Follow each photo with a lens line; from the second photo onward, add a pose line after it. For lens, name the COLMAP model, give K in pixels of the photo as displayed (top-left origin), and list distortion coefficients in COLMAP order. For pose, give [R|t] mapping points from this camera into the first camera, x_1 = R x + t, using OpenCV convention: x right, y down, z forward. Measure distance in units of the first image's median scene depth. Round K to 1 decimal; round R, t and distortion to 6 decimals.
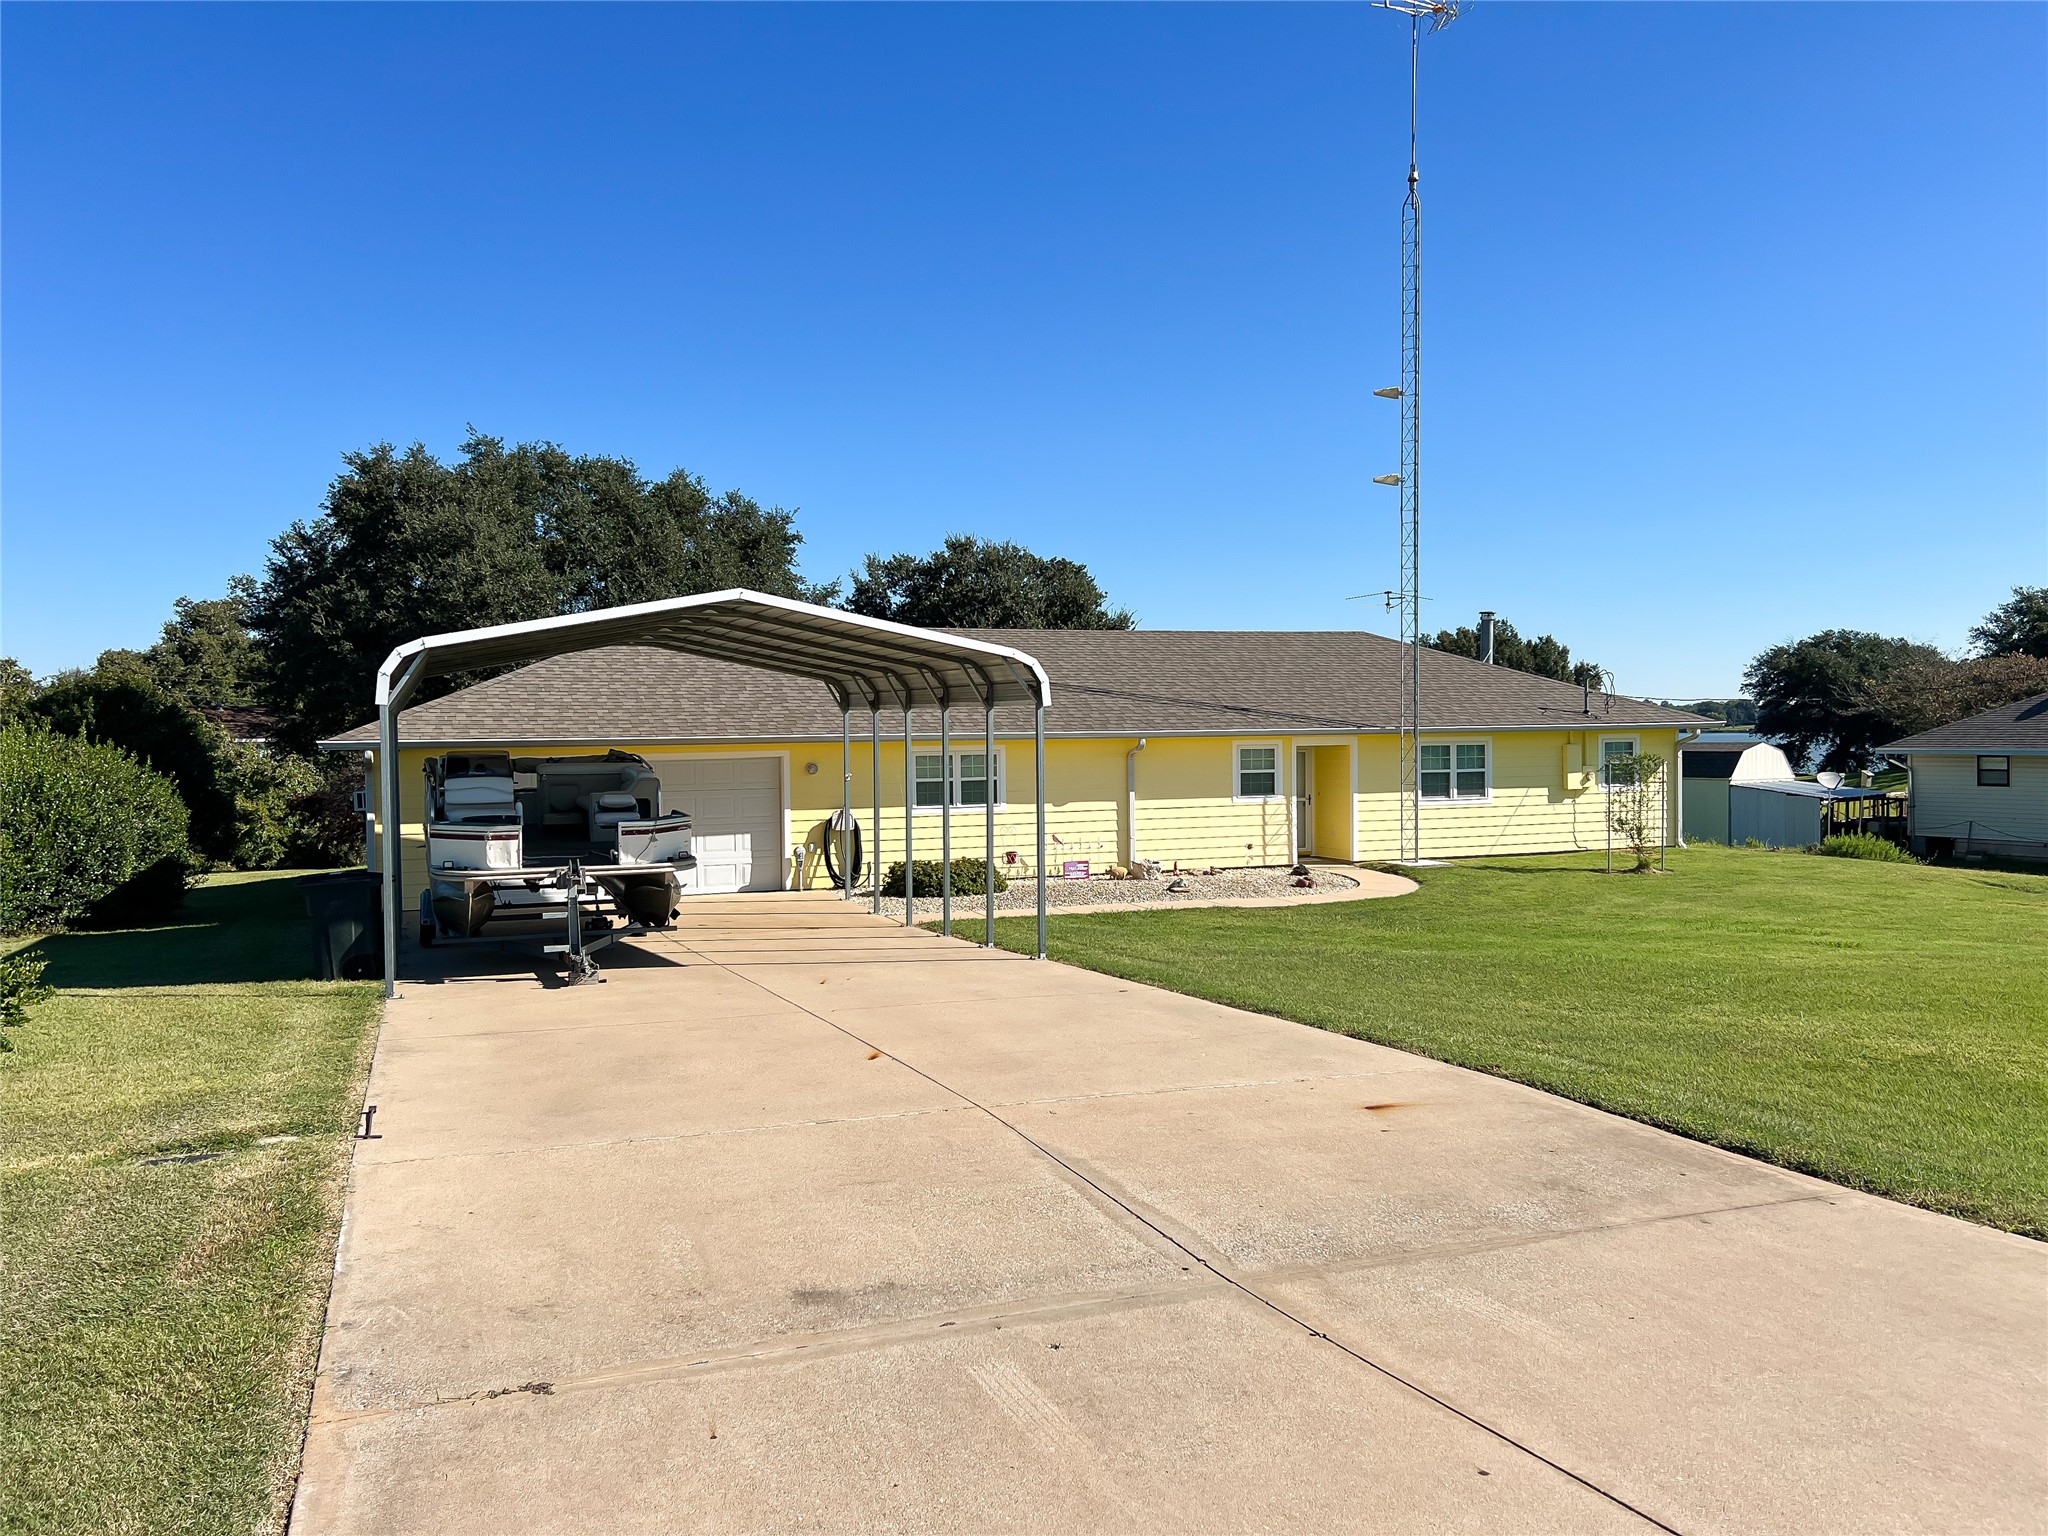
lens RADIAL K [[1566.1, 0, 1039.6], [0, 1566.1, 768.4], [0, 0, 1]] dist [0.126461, -0.208315]
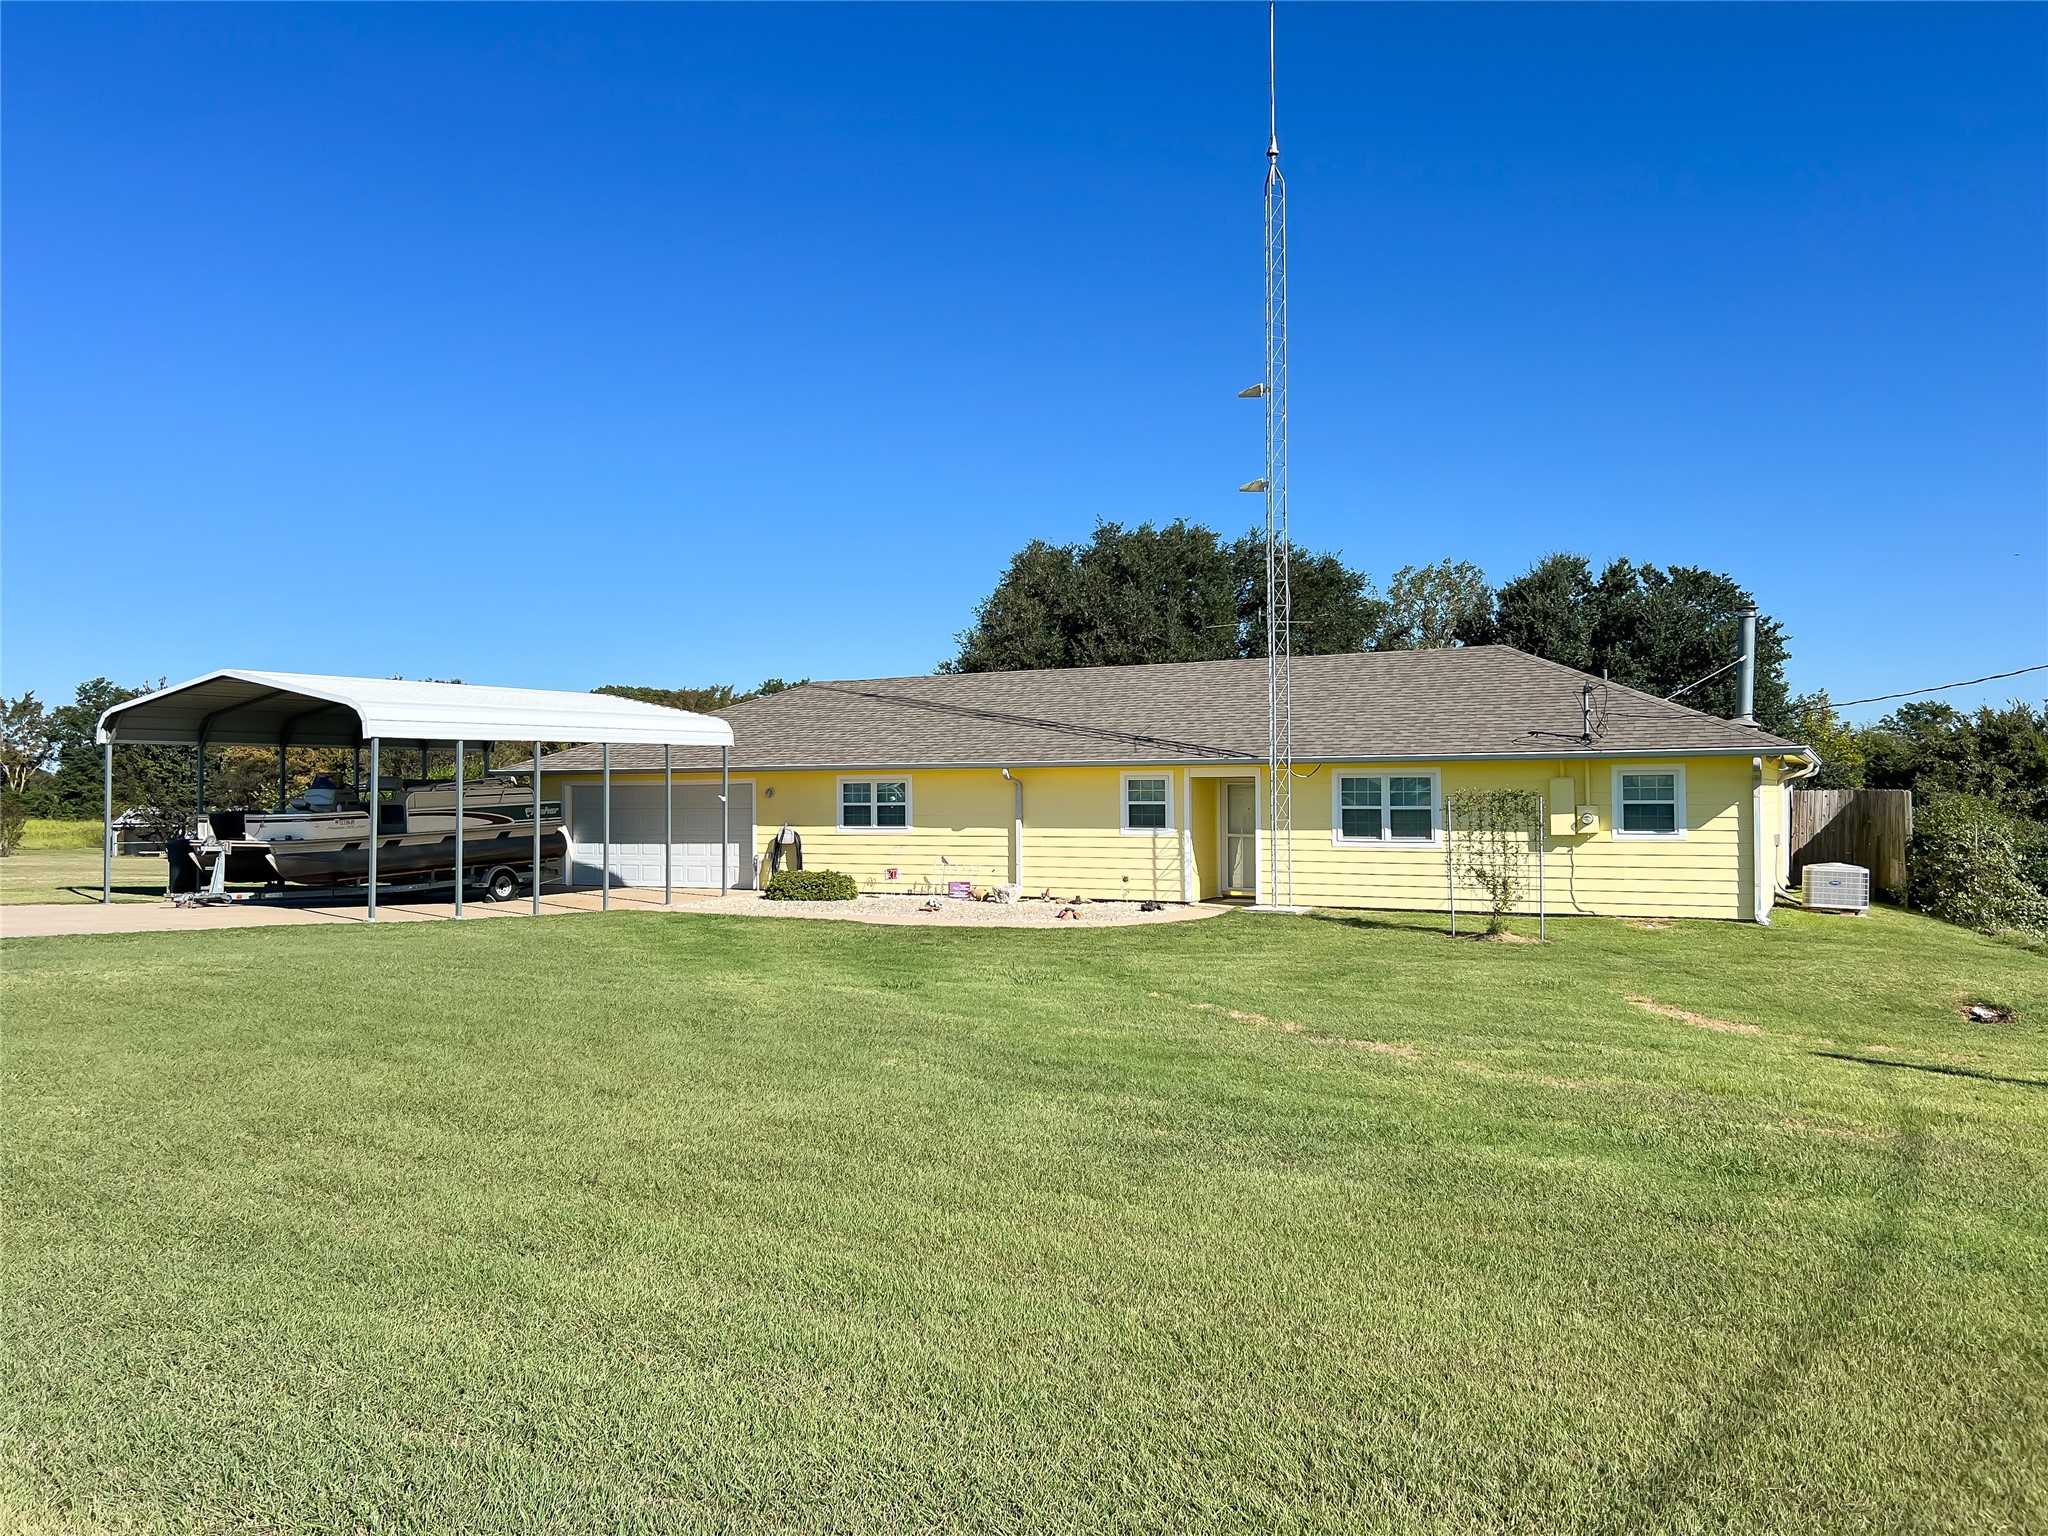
lens RADIAL K [[1566.1, 0, 1039.6], [0, 1566.1, 768.4], [0, 0, 1]] dist [0.126461, -0.208315]
pose [[0.647044, -0.001012, -0.762452, 0.831119], [-0.019643, 0.999645, -0.017997, -0.000724], [0.762200, 0.026622, 0.646794, 0.319239]]
